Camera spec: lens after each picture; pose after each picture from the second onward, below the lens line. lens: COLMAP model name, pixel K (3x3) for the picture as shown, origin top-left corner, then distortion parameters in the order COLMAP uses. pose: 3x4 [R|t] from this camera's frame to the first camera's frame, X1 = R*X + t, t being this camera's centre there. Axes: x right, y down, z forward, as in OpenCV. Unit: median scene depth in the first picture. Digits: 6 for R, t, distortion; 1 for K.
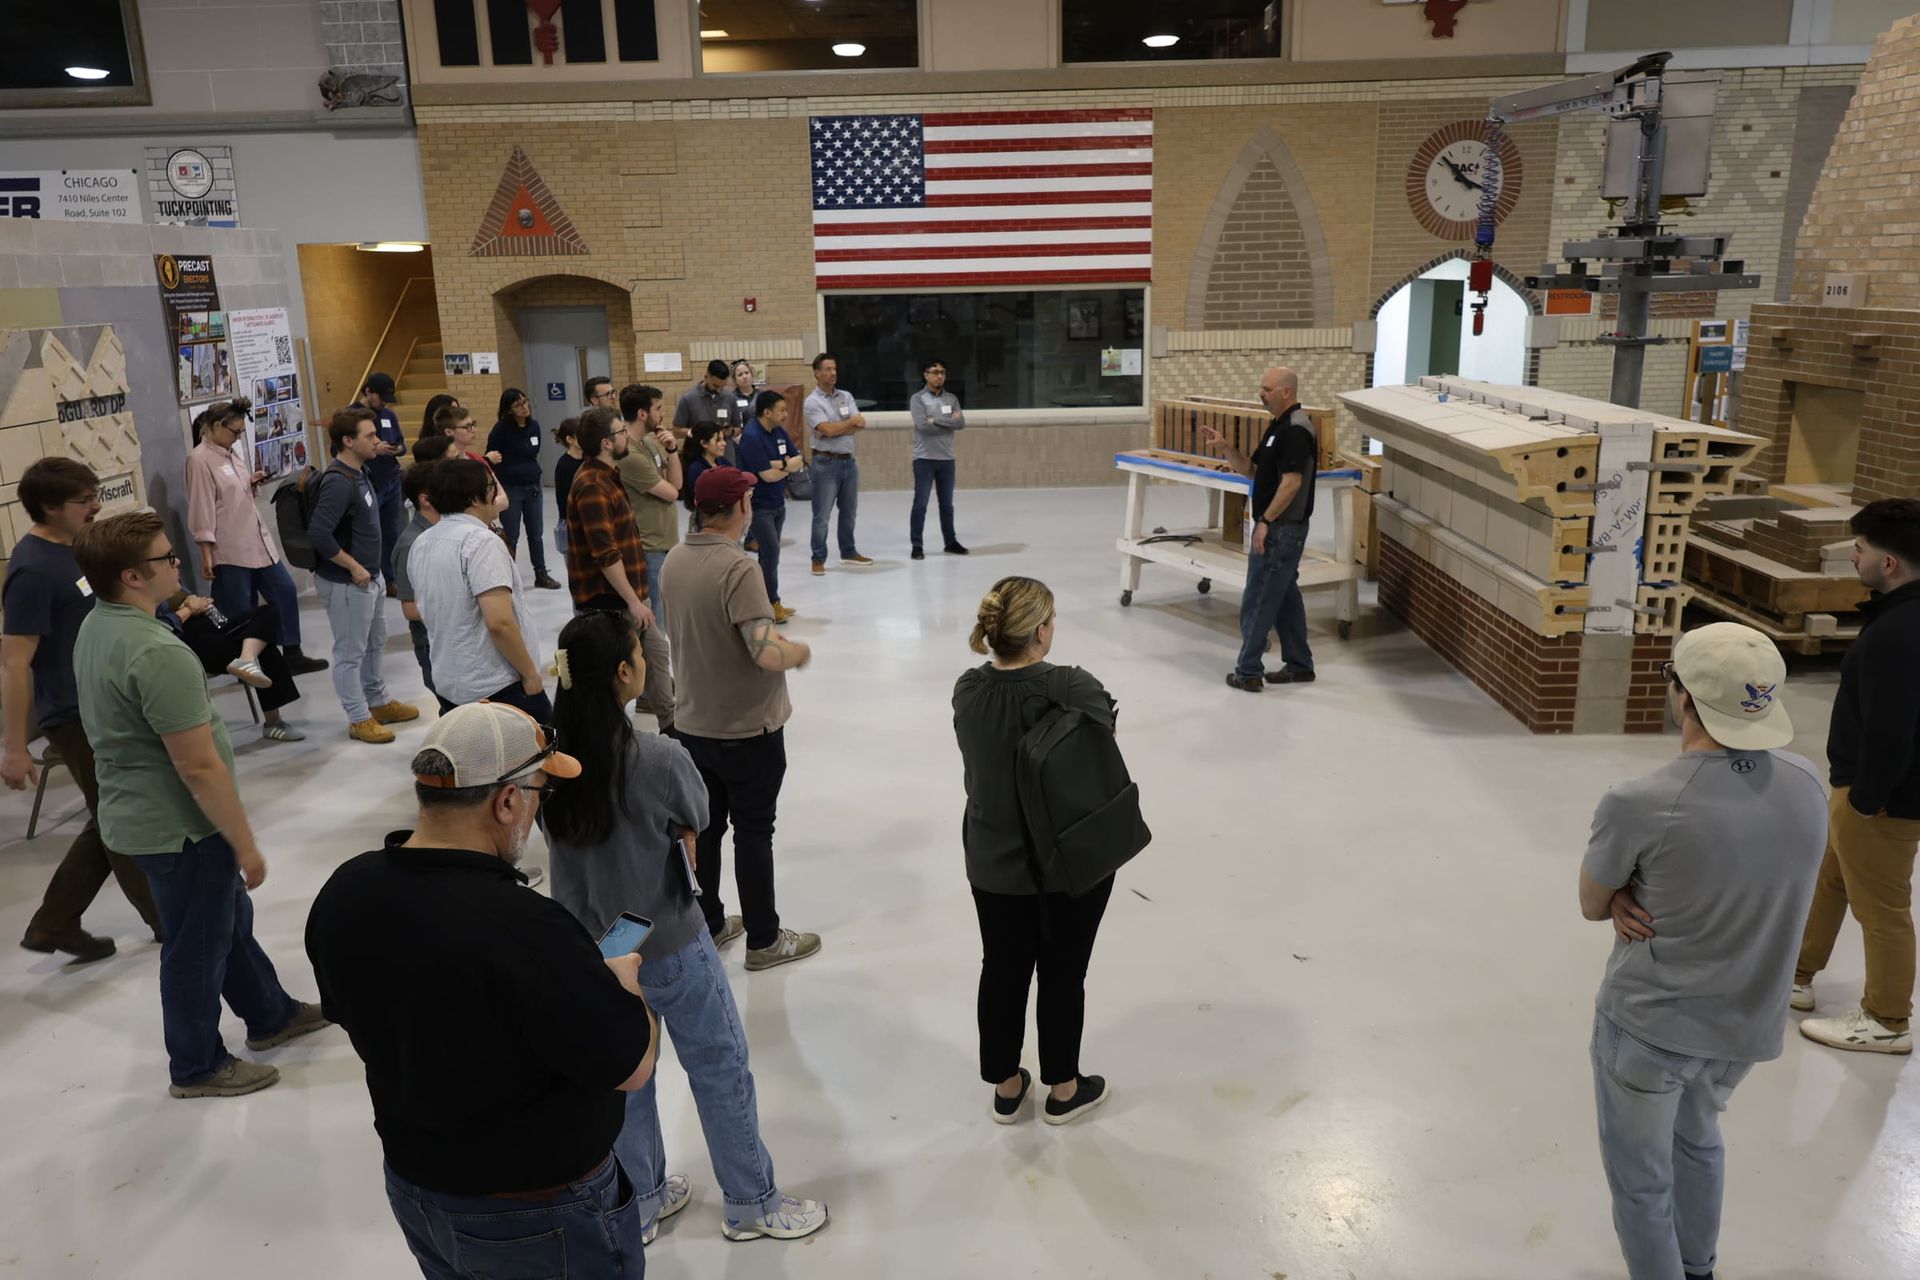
lens RADIAL K [[1380.8, 0, 960.0], [0, 1380.8, 640.0], [0, 0, 1]] dist [0.005722, 0.003374]
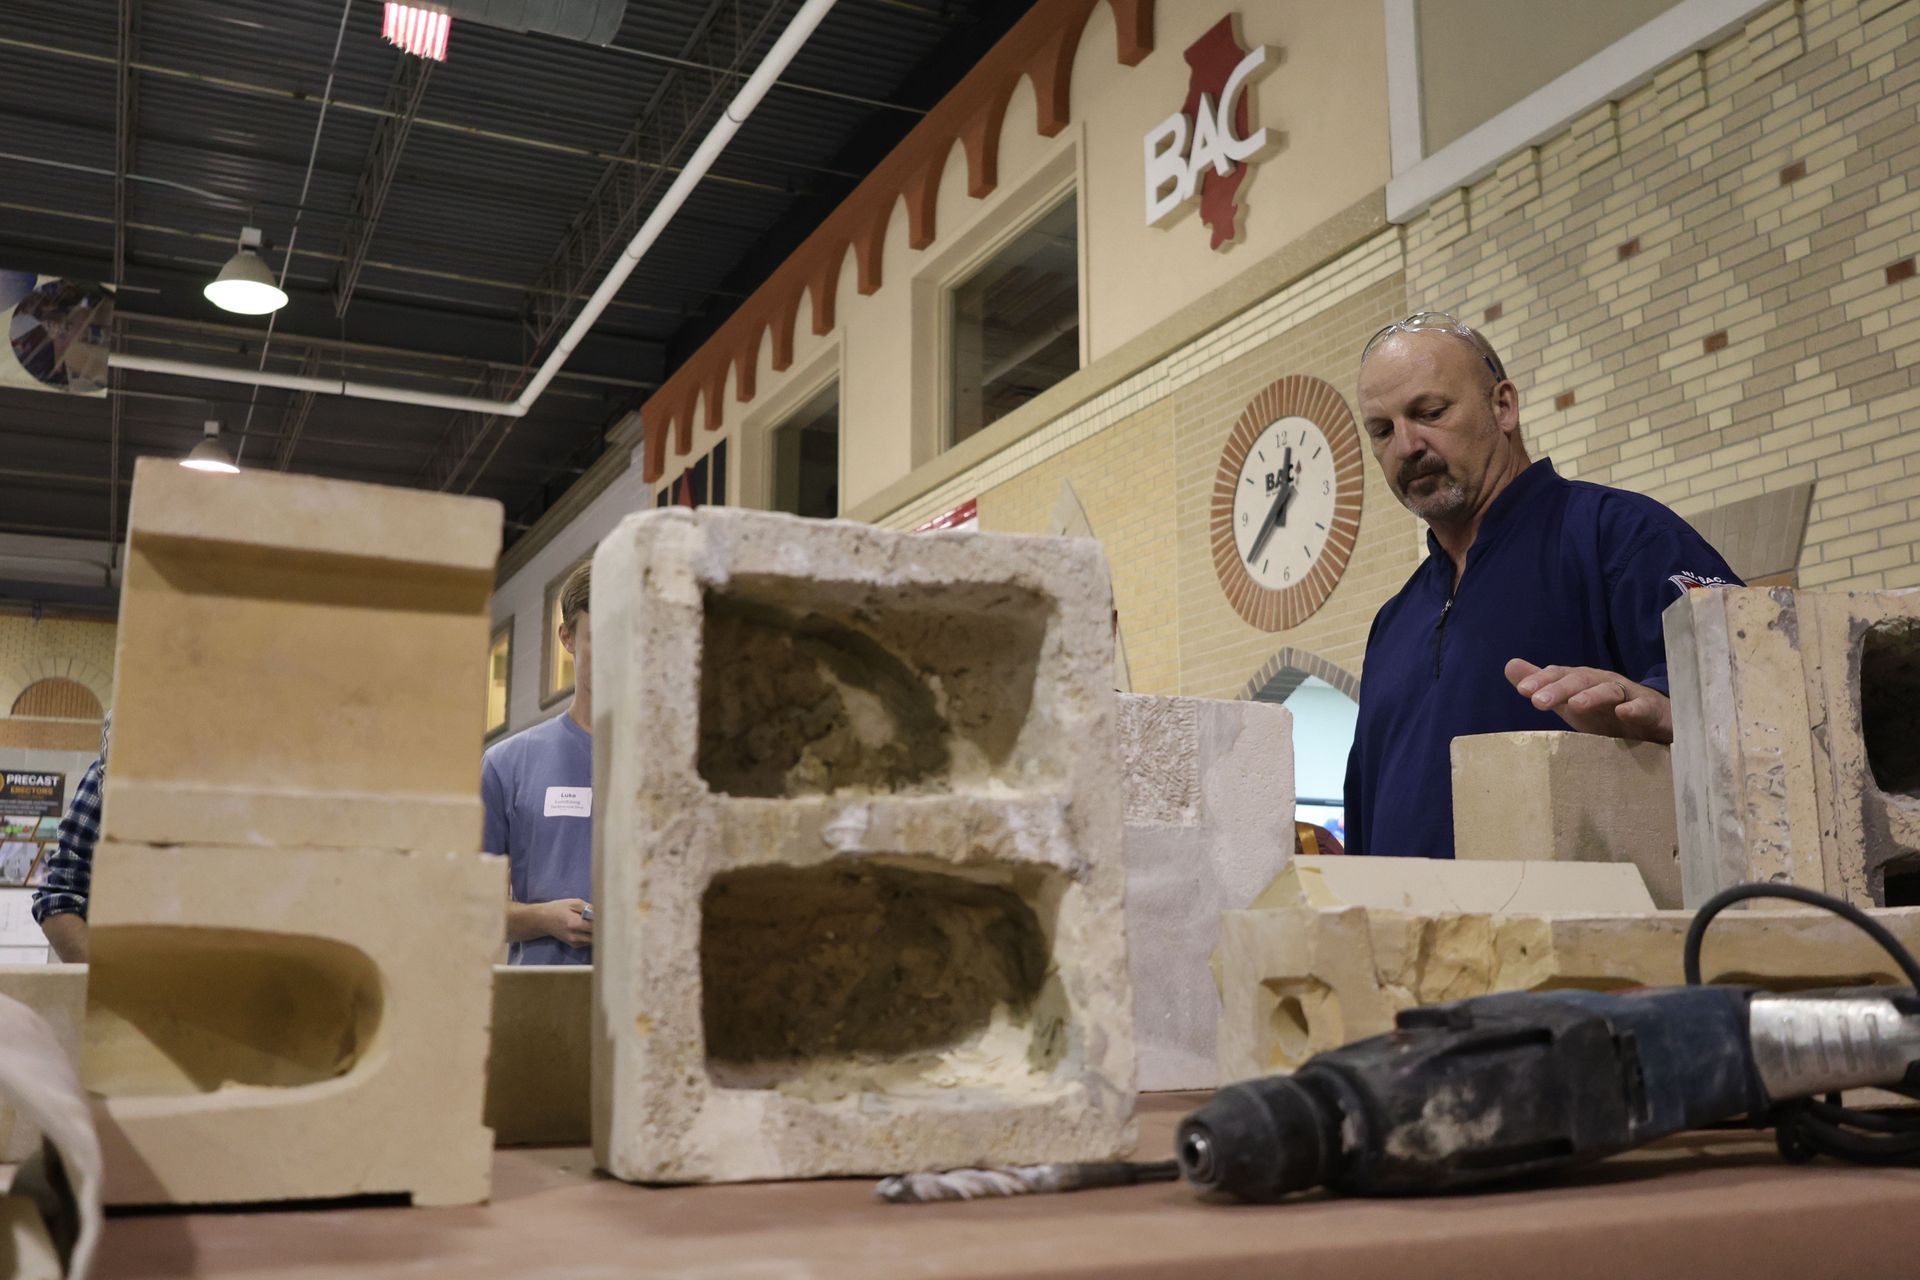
lens RADIAL K [[1758.8, 0, 960.0], [0, 1758.8, 640.0], [0, 0, 1]] dist [0.004300, 0.003535]
pose [[0.447750, -0.133365, -0.884157, 0.821655], [-0.245698, 0.932401, -0.265067, -0.117068], [0.859740, 0.335919, 0.384715, 0.716402]]
